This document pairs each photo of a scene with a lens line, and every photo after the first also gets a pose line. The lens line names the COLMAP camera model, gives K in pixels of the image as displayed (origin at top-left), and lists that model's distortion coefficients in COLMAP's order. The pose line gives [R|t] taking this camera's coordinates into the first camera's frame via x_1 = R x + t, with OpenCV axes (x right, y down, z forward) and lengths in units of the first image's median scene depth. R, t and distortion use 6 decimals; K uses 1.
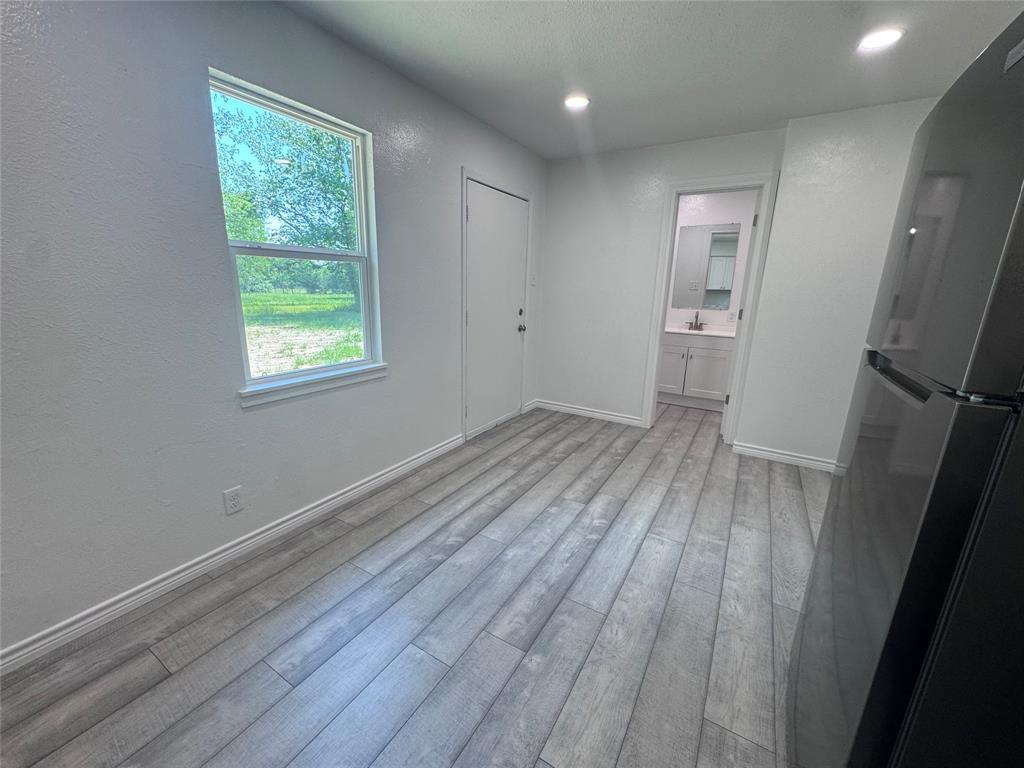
lens RADIAL K [[408.0, 0, 512.0], [0, 408.0, 384.0], [0, 0, 1]] dist [-0.000187, 0.000168]
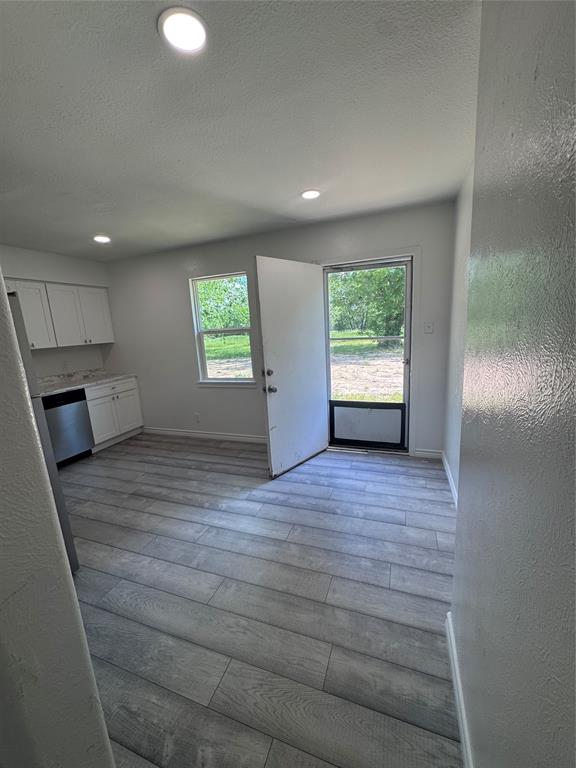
lens RADIAL K [[306.0, 0, 288.0], [0, 306.0, 384.0], [0, 0, 1]] dist [-0.000187, 0.000168]
pose [[0.184240, 0.146313, -0.971930, 1.340765], [-0.170022, 0.978695, 0.115102, -0.273871], [0.968064, 0.144043, 0.205191, 0.993285]]
